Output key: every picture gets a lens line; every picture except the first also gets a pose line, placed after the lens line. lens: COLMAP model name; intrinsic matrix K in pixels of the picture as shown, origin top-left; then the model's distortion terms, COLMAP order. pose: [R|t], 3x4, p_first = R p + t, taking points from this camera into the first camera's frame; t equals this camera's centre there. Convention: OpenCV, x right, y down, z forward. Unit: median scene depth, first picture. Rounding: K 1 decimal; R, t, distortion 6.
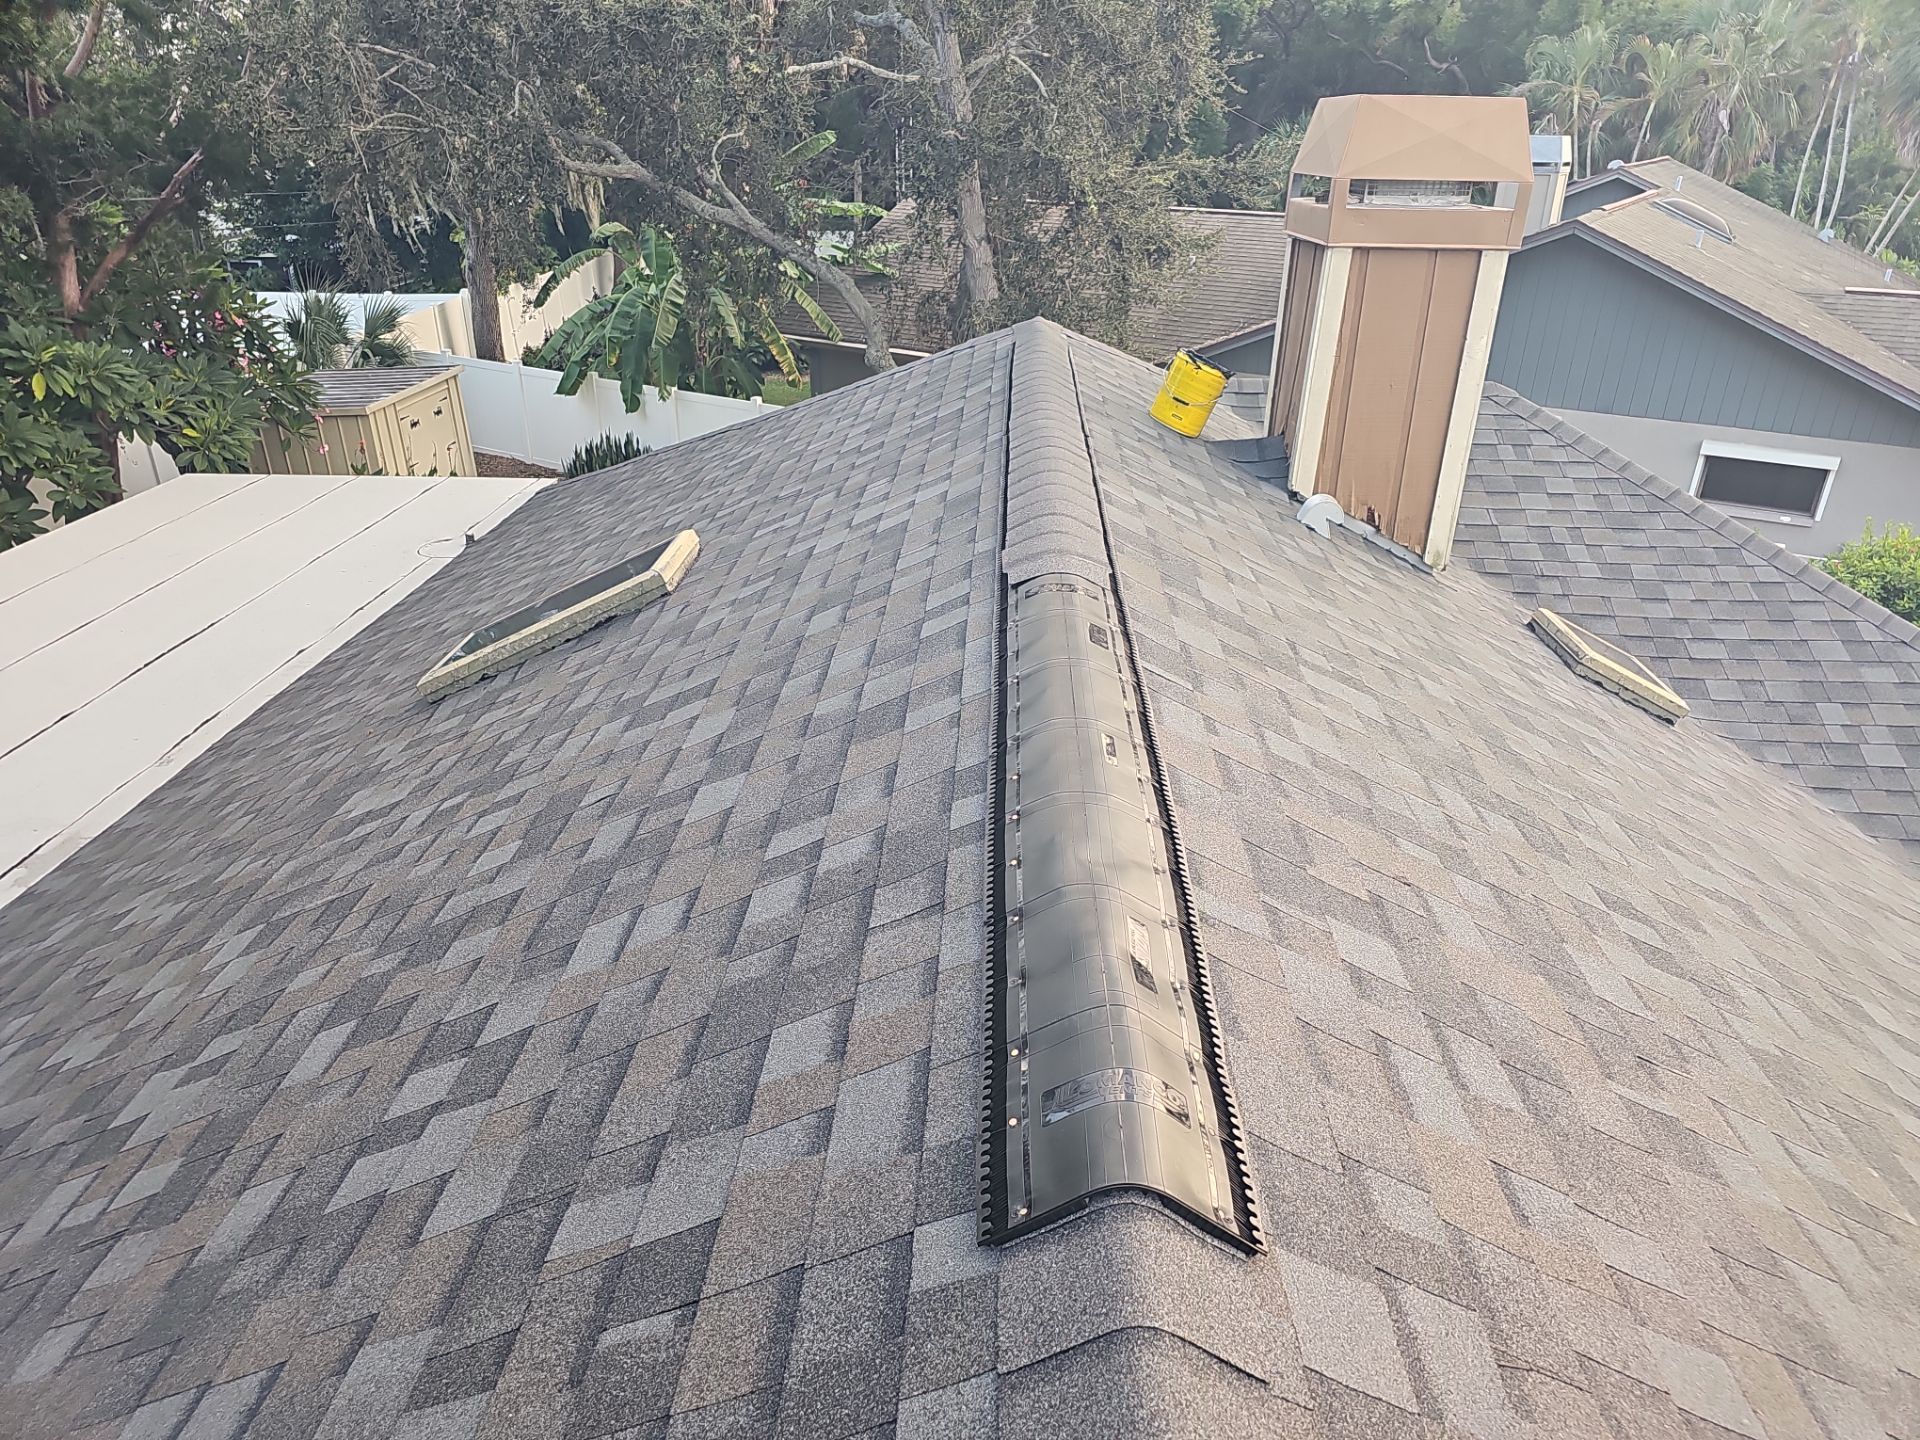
lens RADIAL K [[1244.2, 0, 975.2], [0, 1244.2, 742.5], [0, 0, 1]] dist [0.047338, -0.028459]
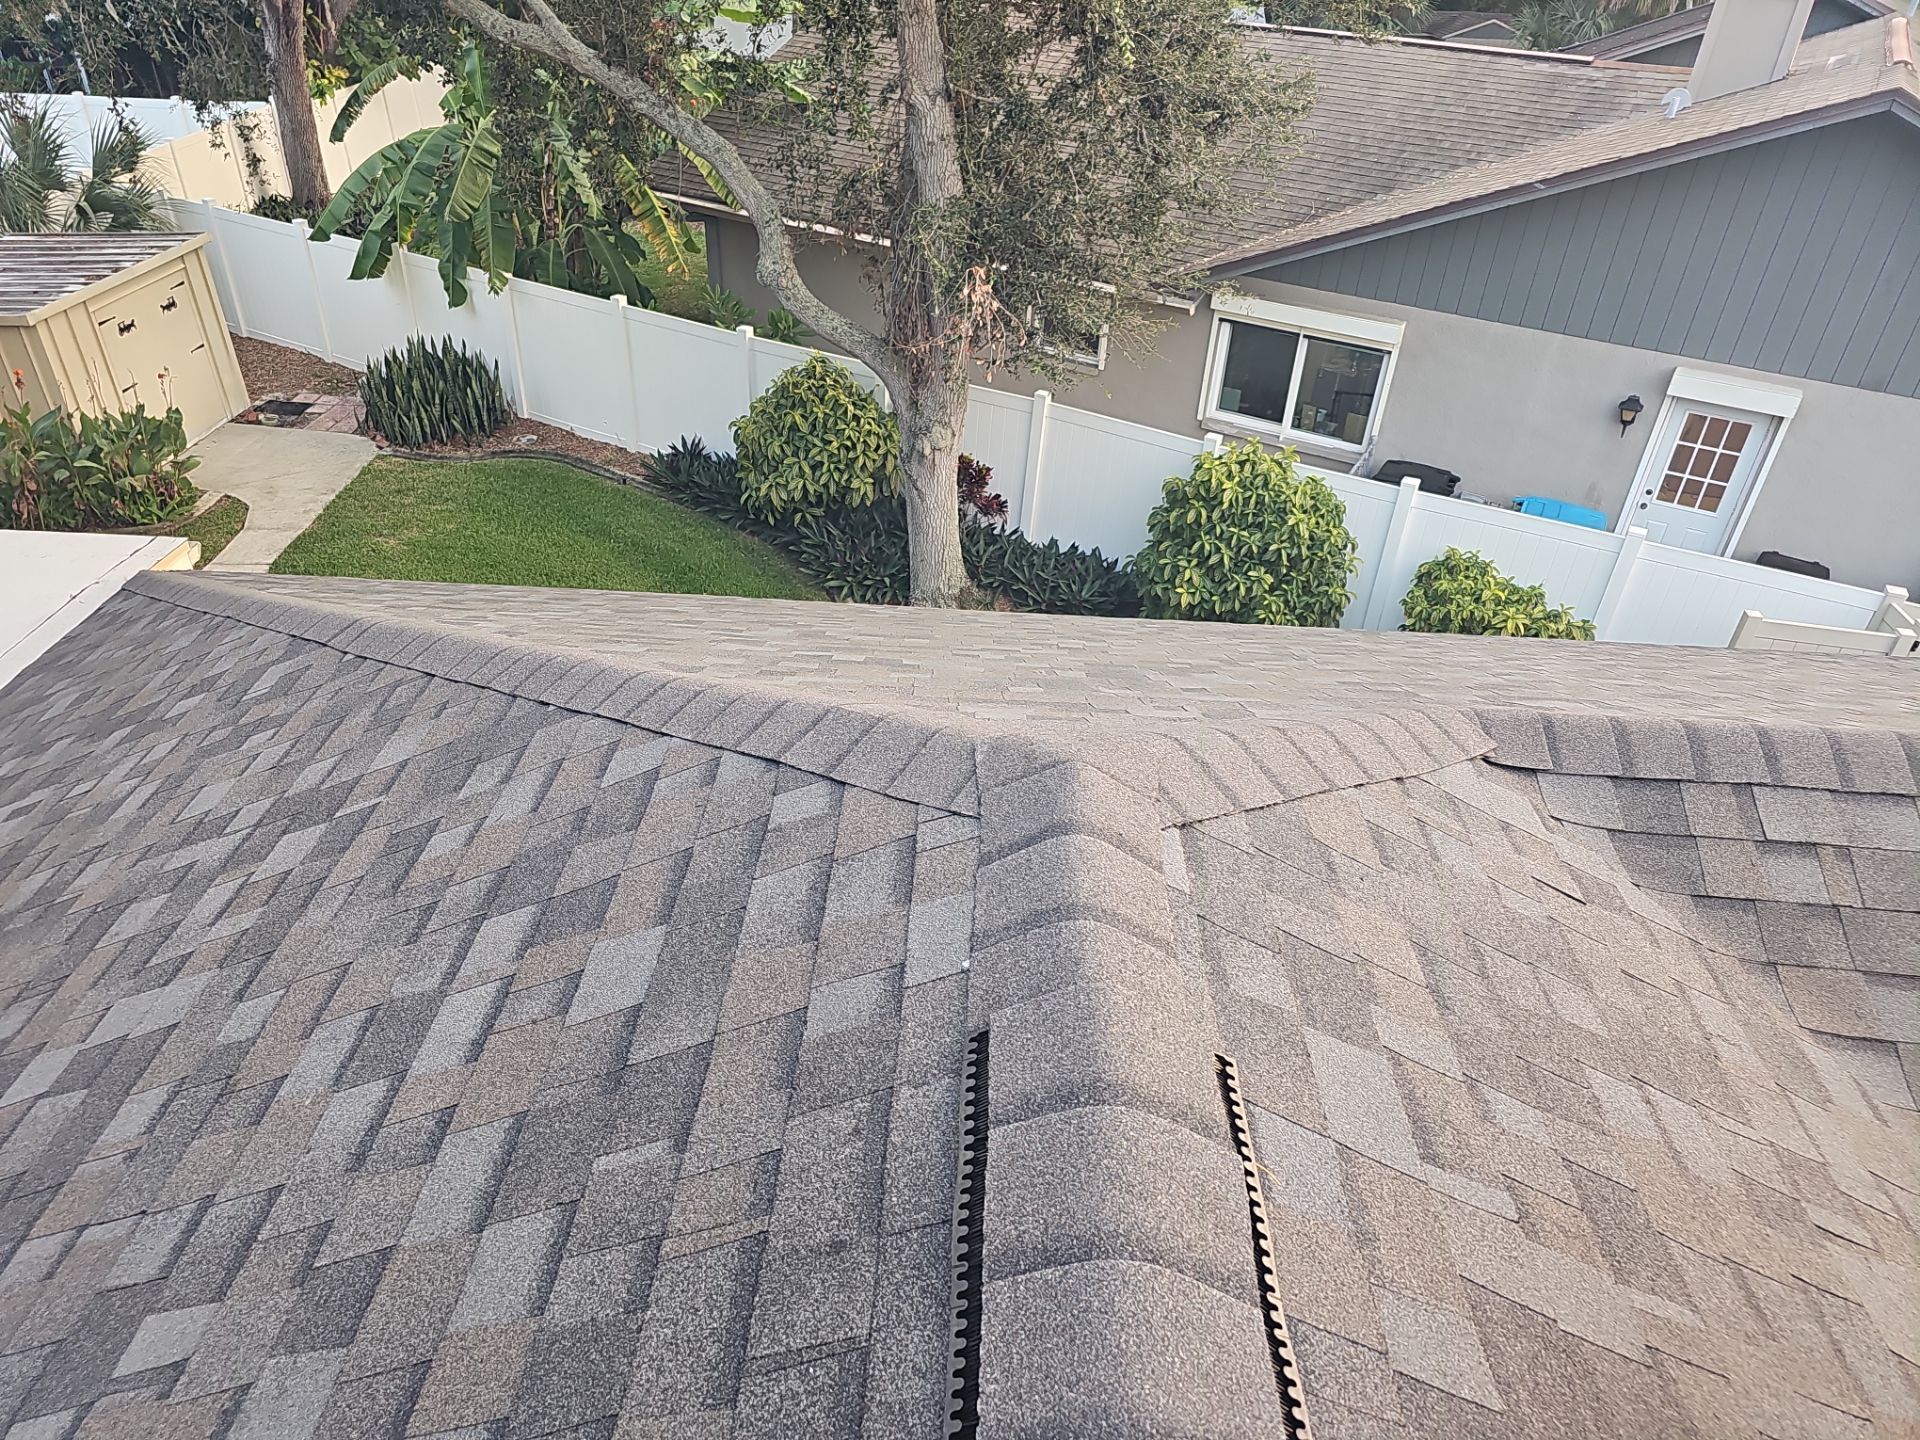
lens RADIAL K [[1244.2, 0, 975.2], [0, 1244.2, 742.5], [0, 0, 1]] dist [0.047338, -0.028459]
pose [[0.999374, 0.005441, 0.034952, 0.003004], [-0.010232, 0.990324, 0.138395, -0.120724], [-0.033860, -0.138666, 0.989760, 0.241296]]
